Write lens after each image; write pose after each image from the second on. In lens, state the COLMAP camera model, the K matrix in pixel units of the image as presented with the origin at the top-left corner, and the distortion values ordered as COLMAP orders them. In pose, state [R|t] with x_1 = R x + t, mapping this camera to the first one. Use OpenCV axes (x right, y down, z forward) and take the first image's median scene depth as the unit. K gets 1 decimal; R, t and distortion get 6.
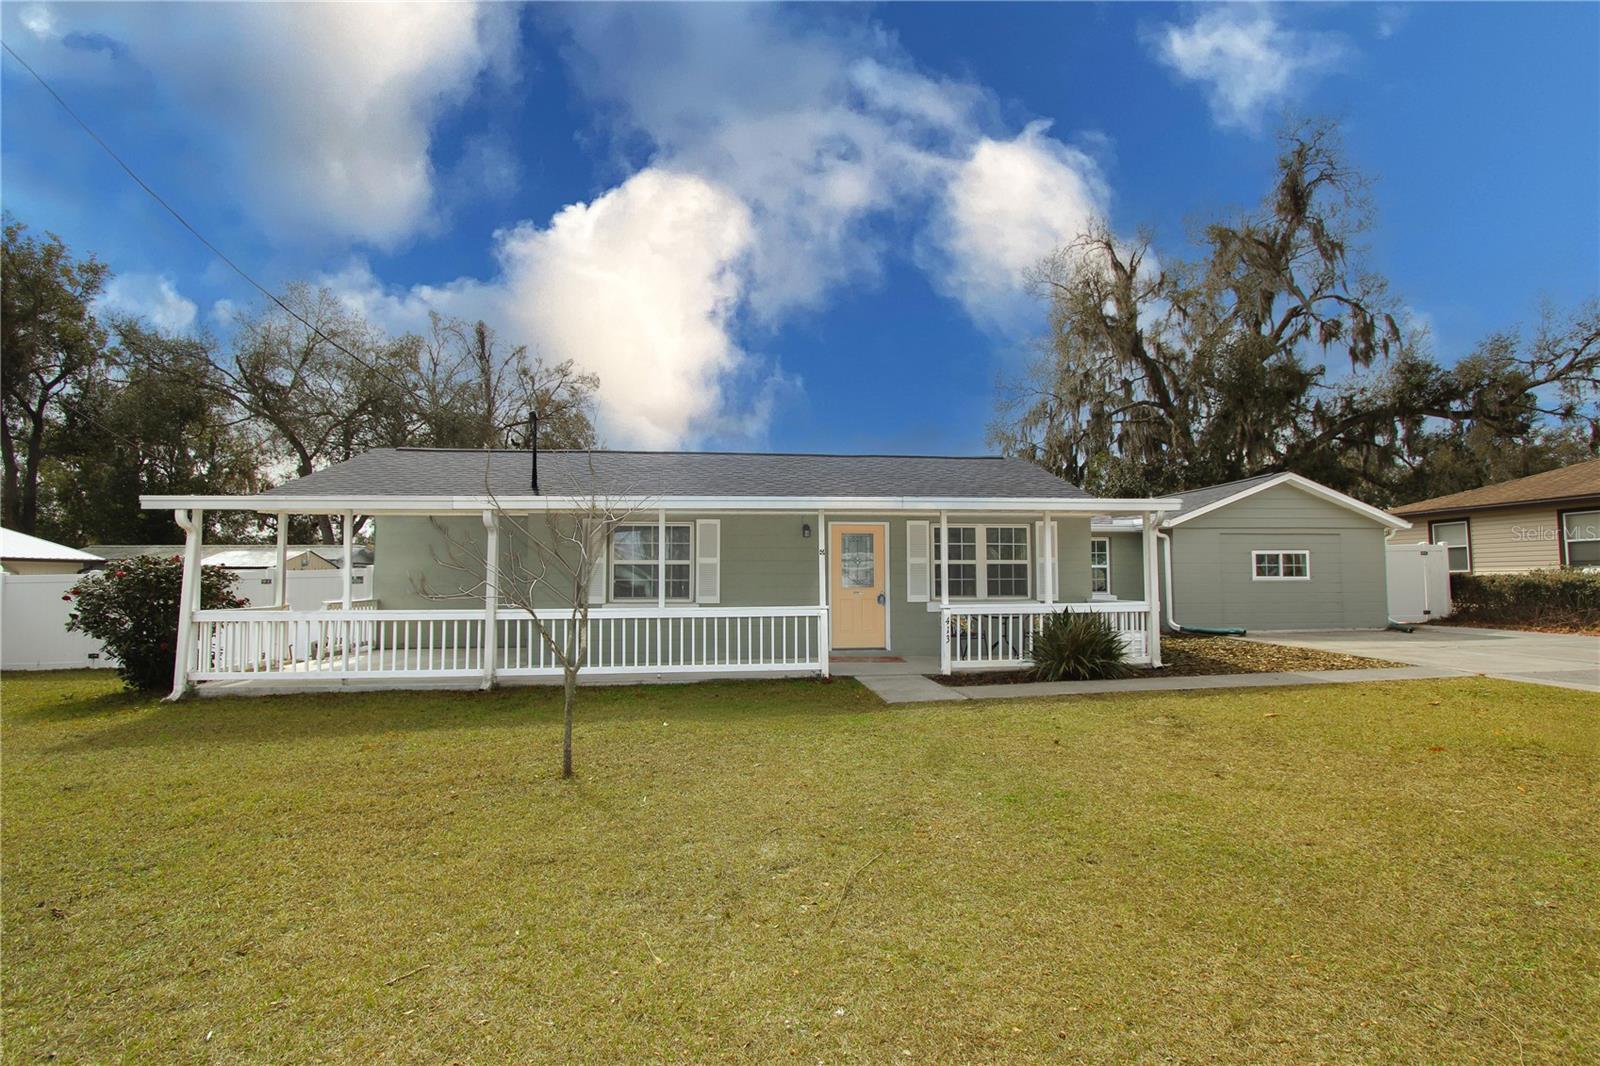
lens RADIAL K [[739.4, 0, 802.0], [0, 739.4, 528.2], [0, 0, 1]] dist [-0.008826, -0.000530]
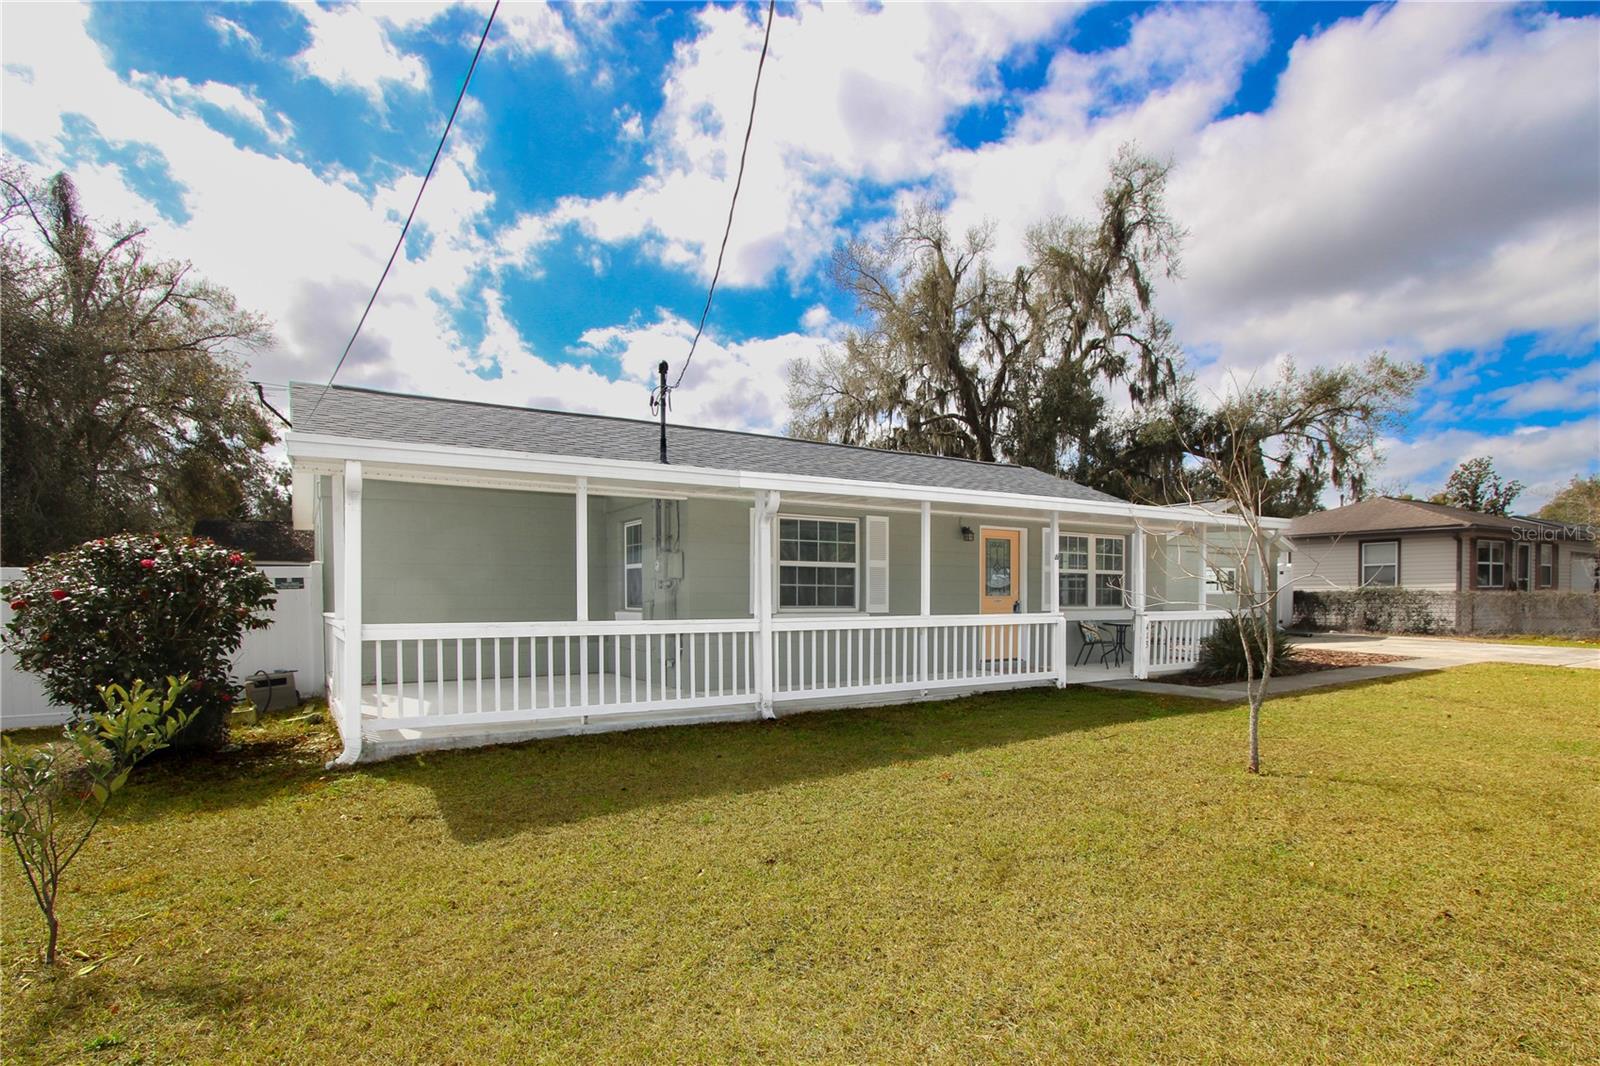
lens RADIAL K [[854.0, 0, 814.5], [0, 854.0, 613.5], [0, 0, 1]] dist [-0.004407, -0.000931]
pose [[0.889677, -0.002593, 0.456583, -0.316316], [-0.038840, 0.995929, 0.081338, 0.011455], [-0.454936, -0.090098, 0.885955, 0.067166]]
